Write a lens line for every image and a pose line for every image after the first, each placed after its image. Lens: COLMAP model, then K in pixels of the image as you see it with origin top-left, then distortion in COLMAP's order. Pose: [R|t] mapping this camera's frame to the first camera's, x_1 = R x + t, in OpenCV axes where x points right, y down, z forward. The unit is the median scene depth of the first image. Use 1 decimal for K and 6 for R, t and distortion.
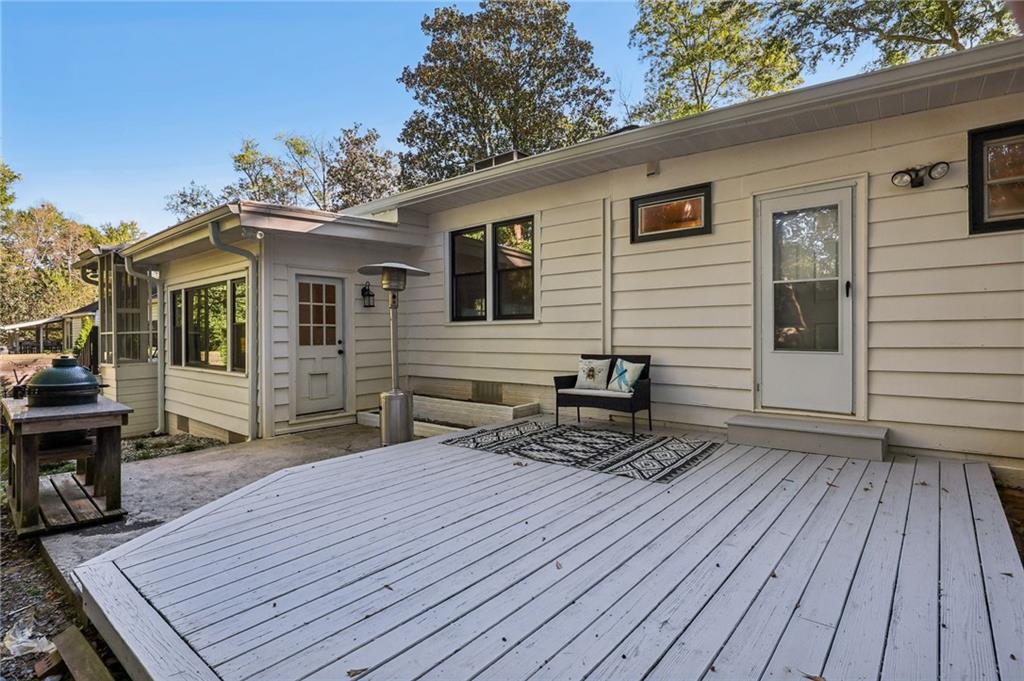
lens RADIAL K [[507.0, 0, 511.2], [0, 507.0, 336.0], [0, 0, 1]] dist [-0.003011, 0.000136]
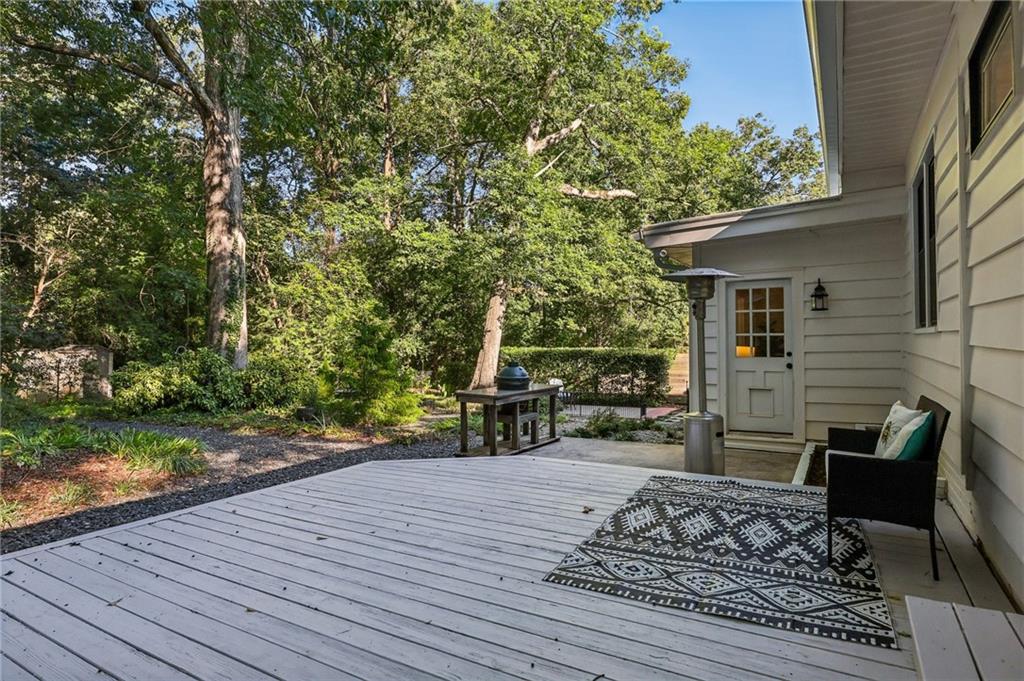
lens RADIAL K [[558.7, 0, 510.9], [0, 558.7, 339.8], [0, 0, 1]] dist [-0.000124, -0.000583]
pose [[0.155428, 0.008570, -0.987810, 0.551412], [0.005648, 0.999938, 0.009564, -0.025754], [0.987831, -0.007066, 0.155370, 0.435316]]
